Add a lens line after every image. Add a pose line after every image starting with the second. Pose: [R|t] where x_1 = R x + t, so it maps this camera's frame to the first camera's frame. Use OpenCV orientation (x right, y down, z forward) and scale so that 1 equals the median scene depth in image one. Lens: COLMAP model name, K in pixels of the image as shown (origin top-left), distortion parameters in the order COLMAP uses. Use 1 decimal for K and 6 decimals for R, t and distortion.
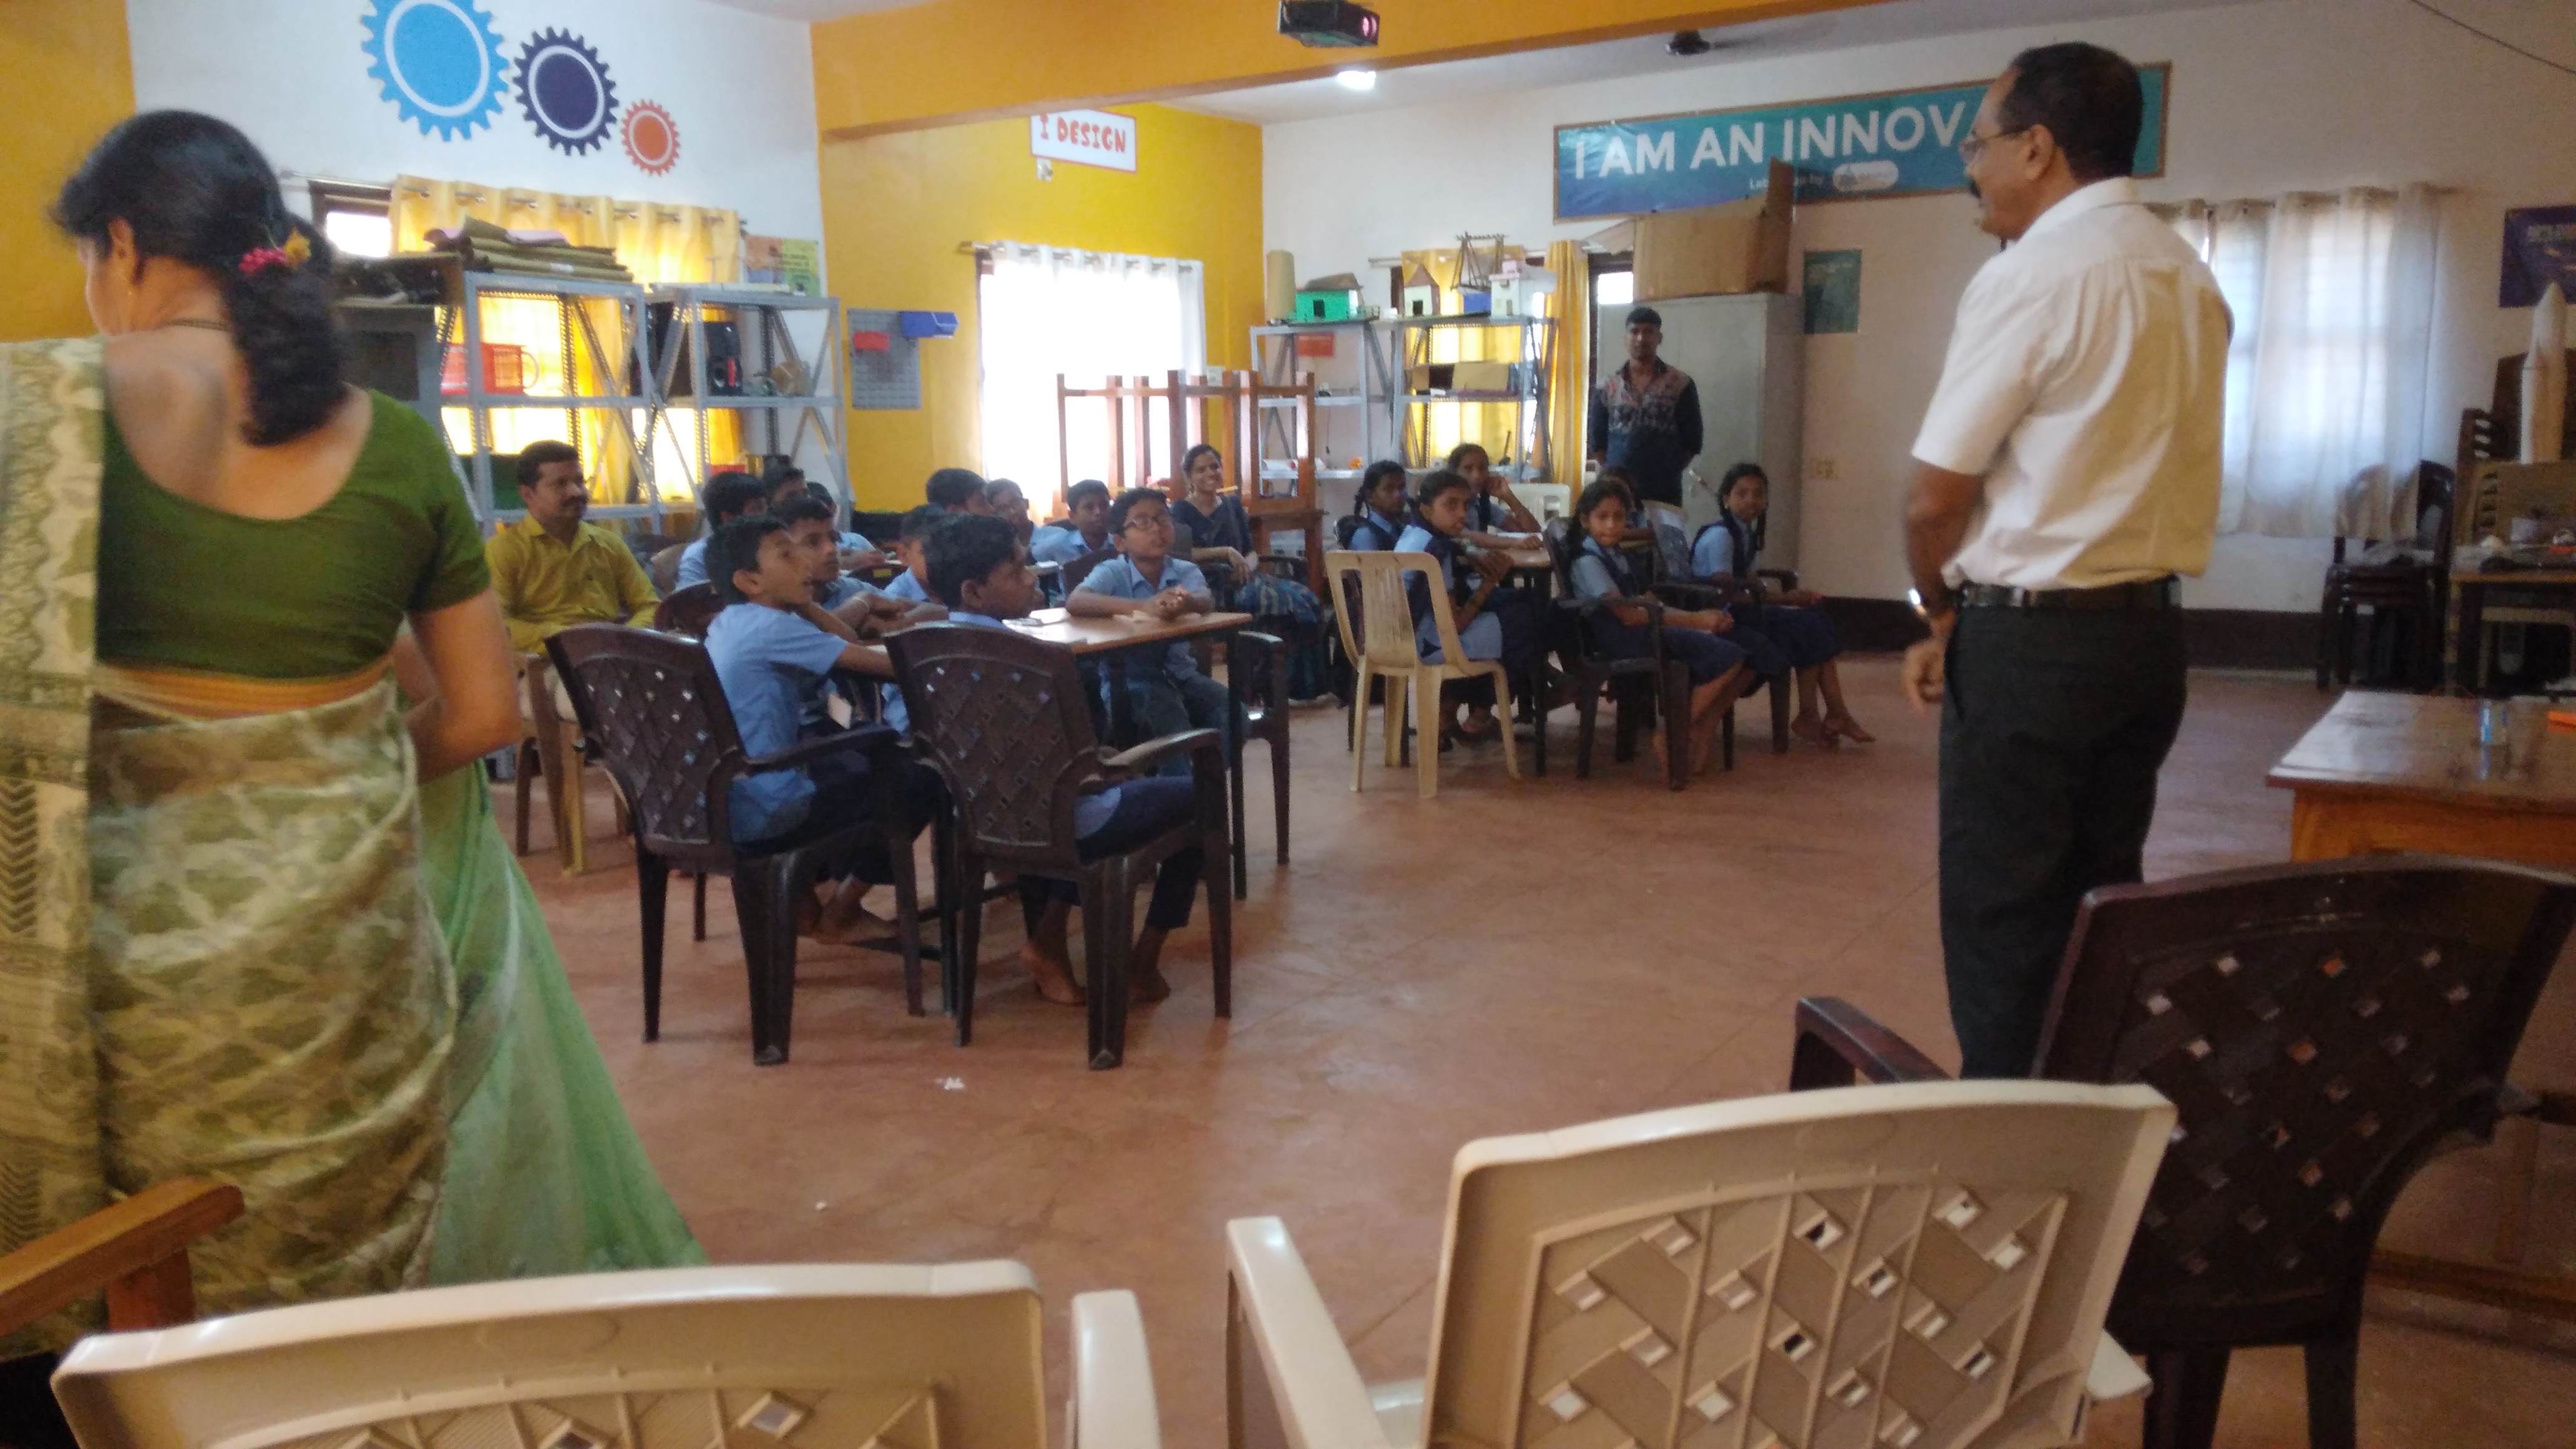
lens RADIAL K [[1886.1, 0, 1282.4], [0, 1886.1, 733.6], [0, 0, 1]] dist [0.057192, -0.088404]
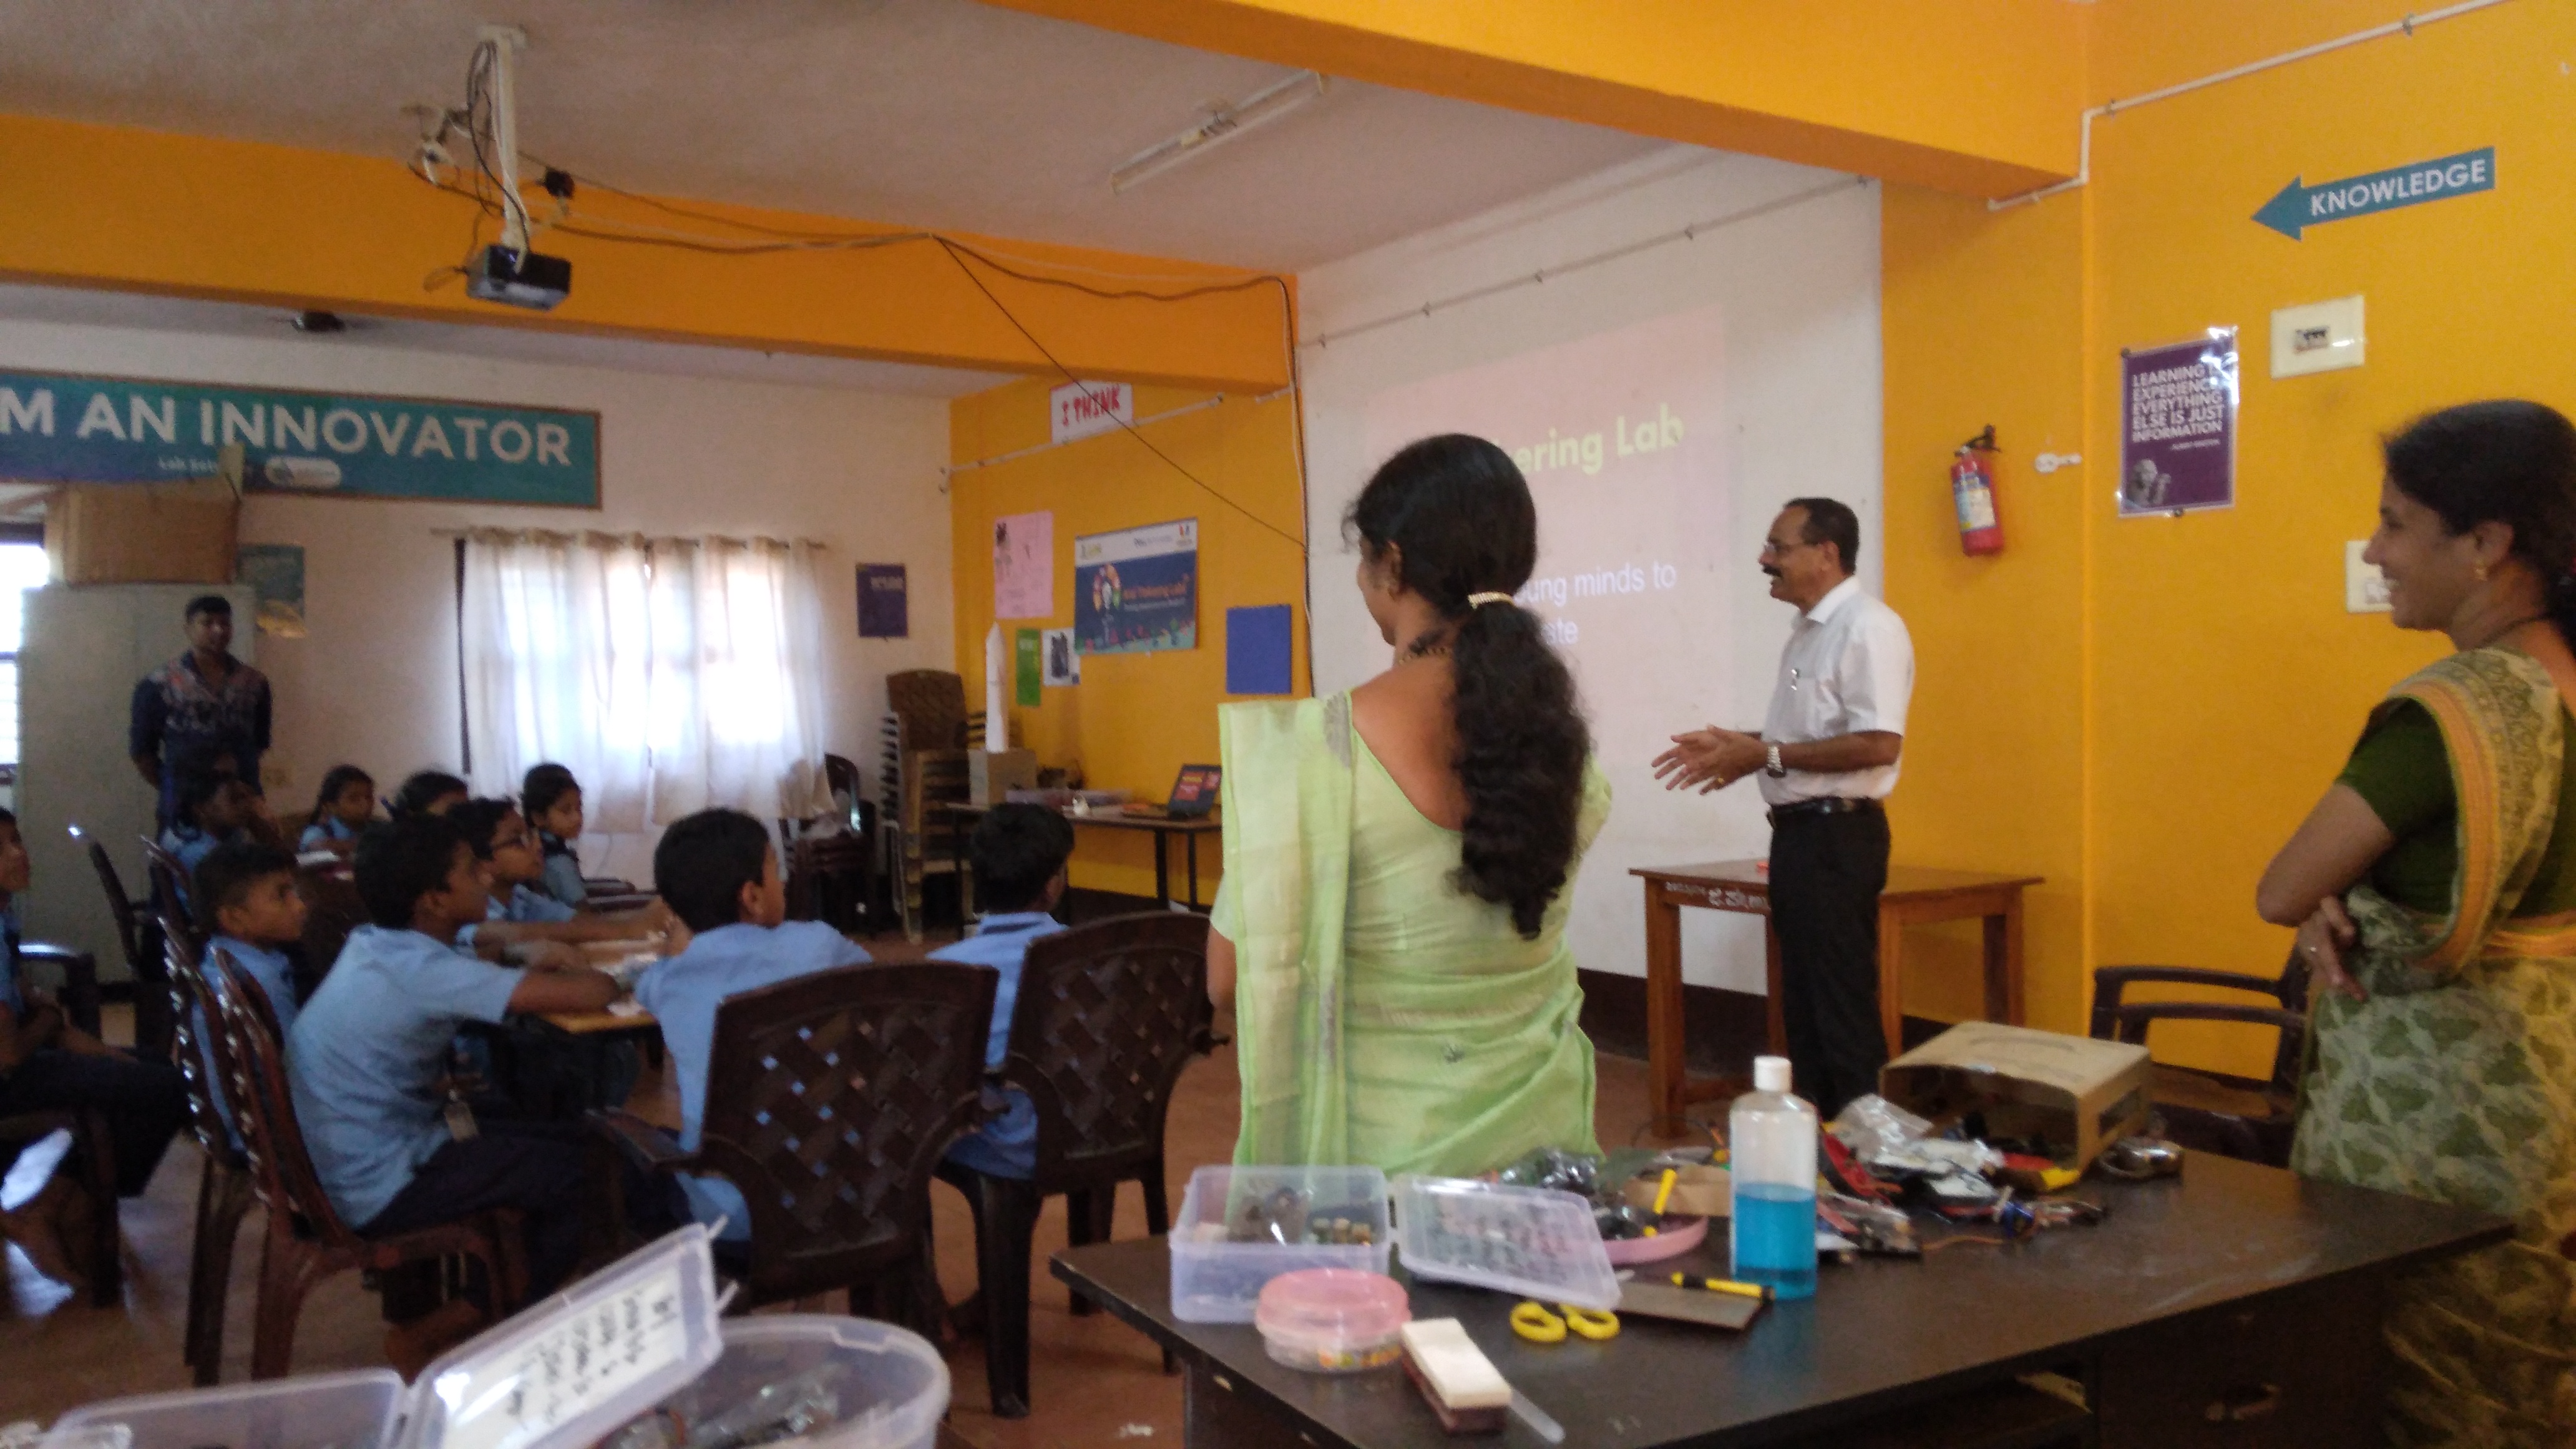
lens RADIAL K [[1886.1, 0, 1282.4], [0, 1886.1, 733.6], [0, 0, 1]] dist [0.057192, -0.088404]
pose [[0.422141, -0.000847, 0.906530, -0.358661], [0.155765, 0.985195, -0.071614, -0.018715], [-0.893048, 0.171437, 0.416023, 0.186787]]
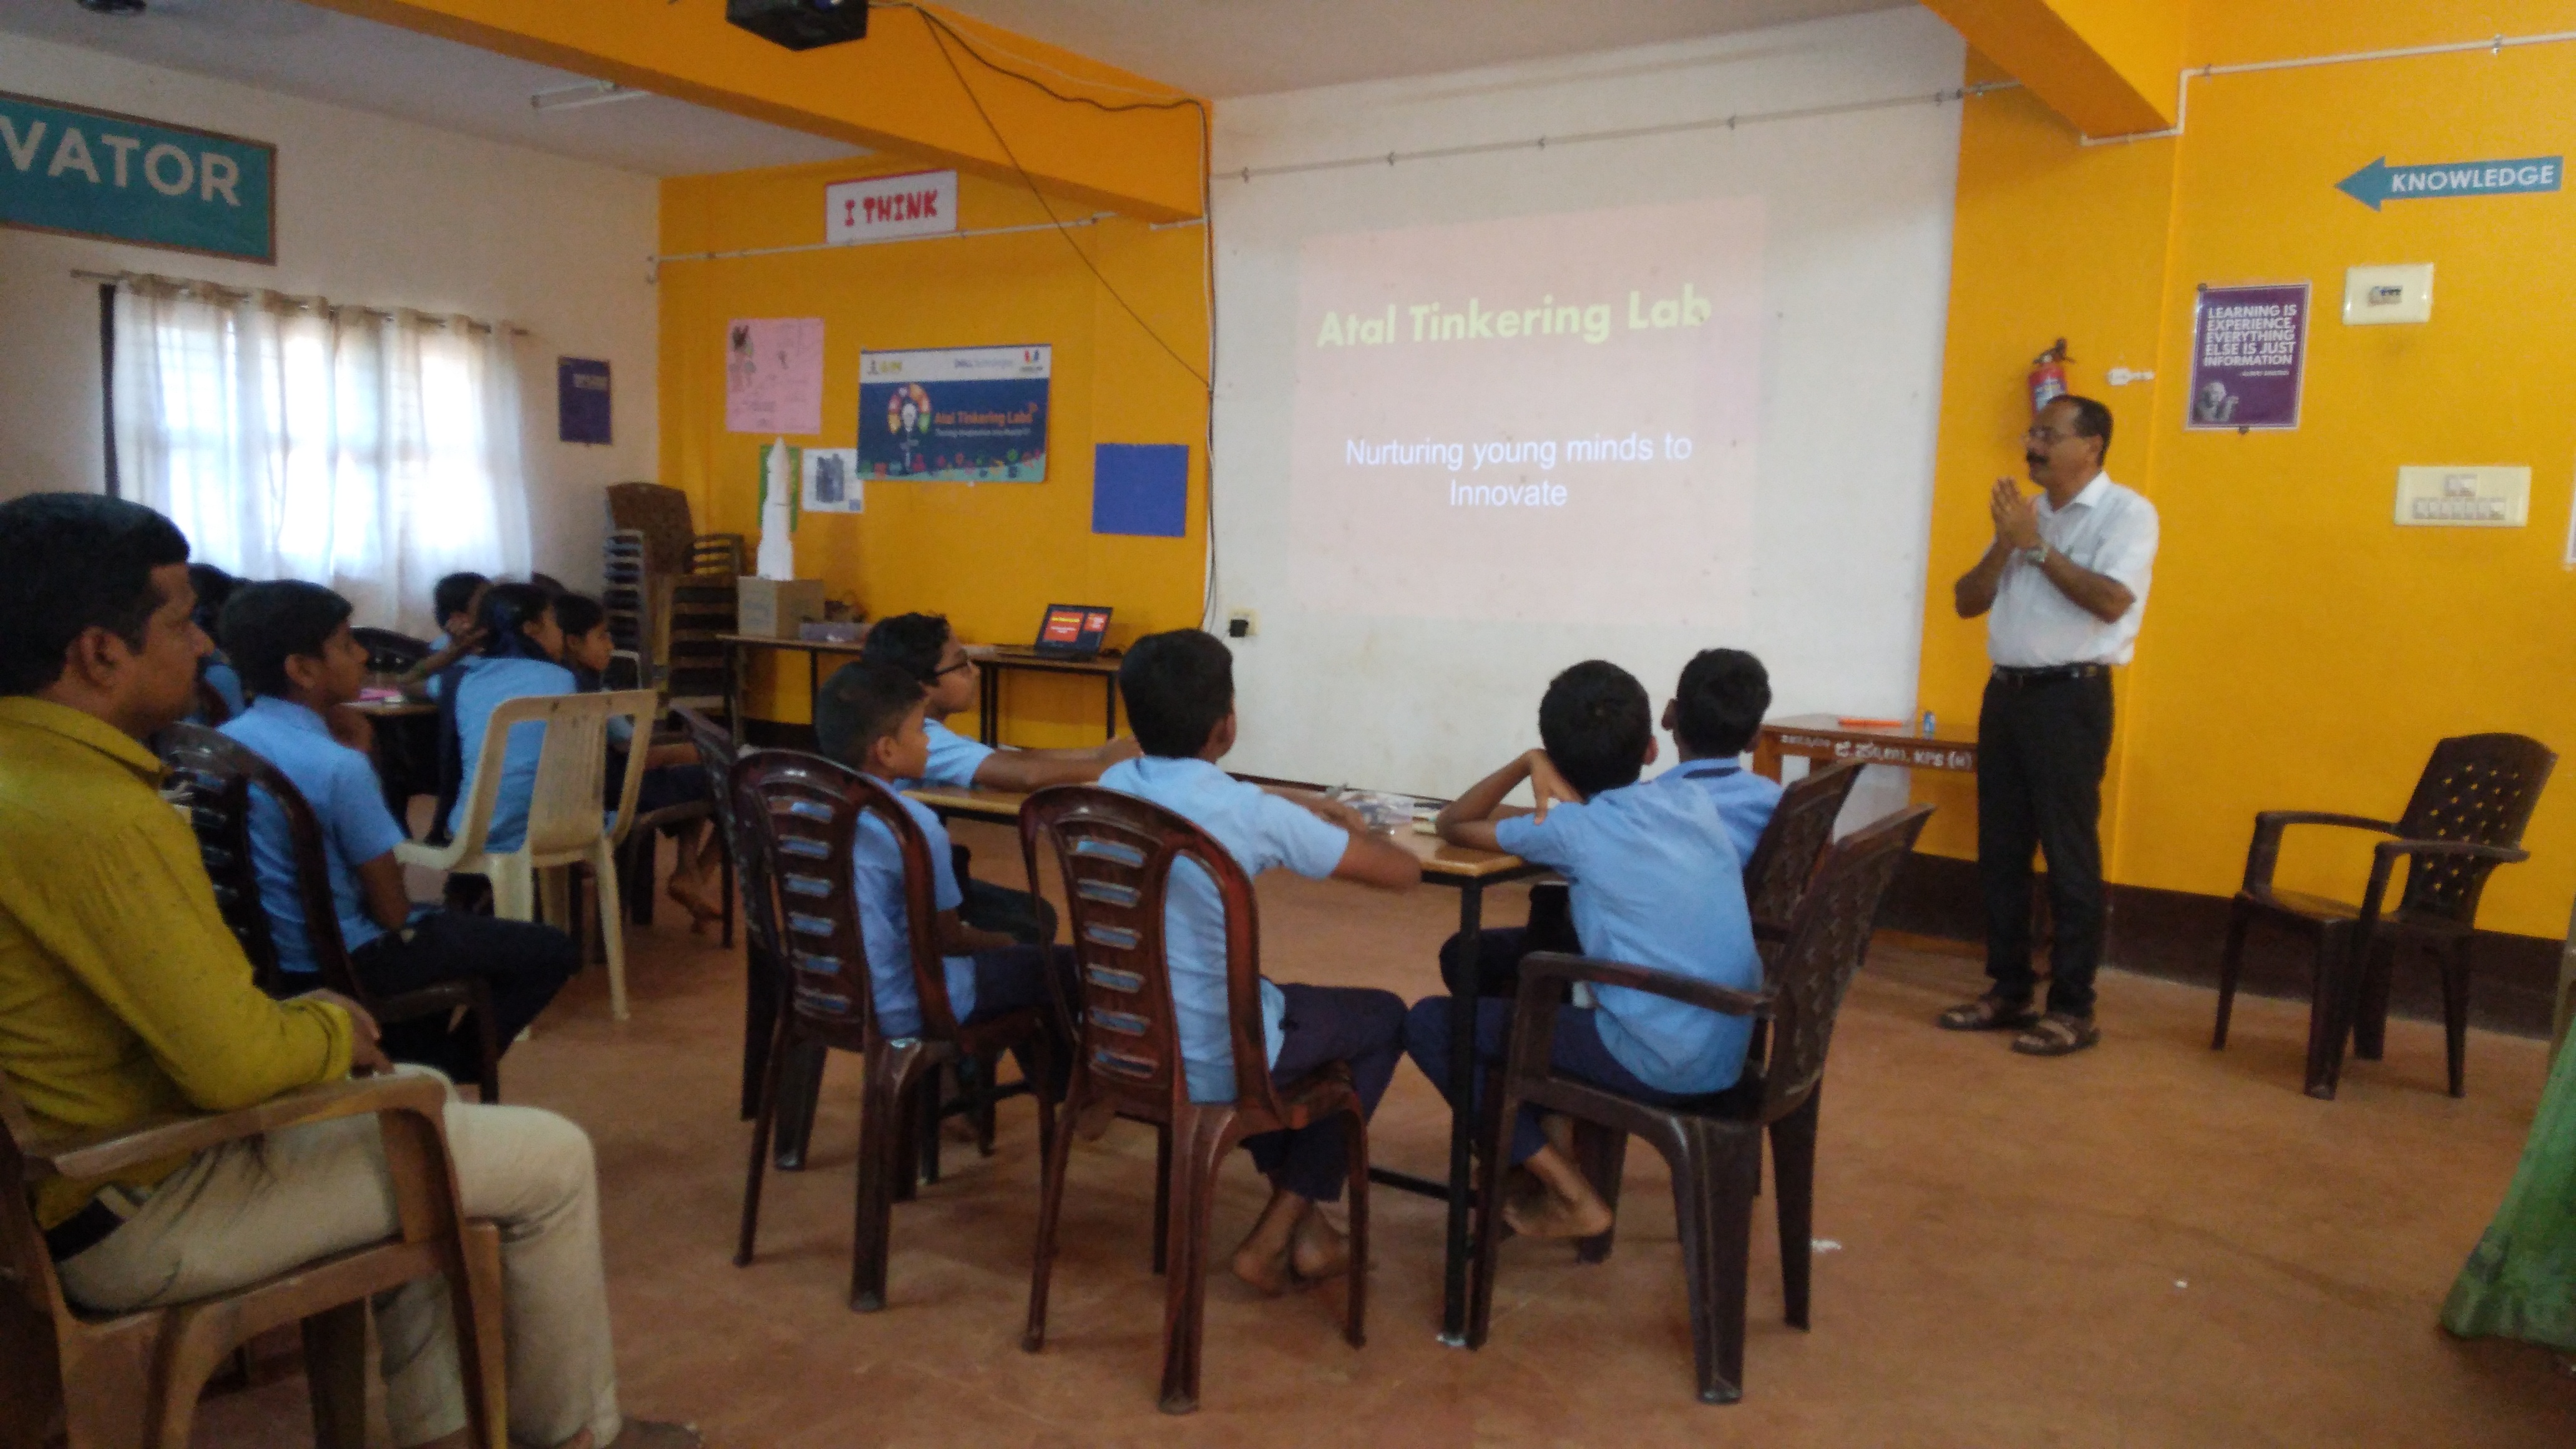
lens RADIAL K [[1886.1, 0, 1282.4], [0, 1886.1, 733.6], [0, 0, 1]] dist [0.057192, -0.088404]
pose [[0.068553, -0.068312, 0.995306, -0.421045], [0.125392, 0.990331, 0.059334, -0.054678], [-0.989736, 0.120736, 0.076456, 0.438736]]
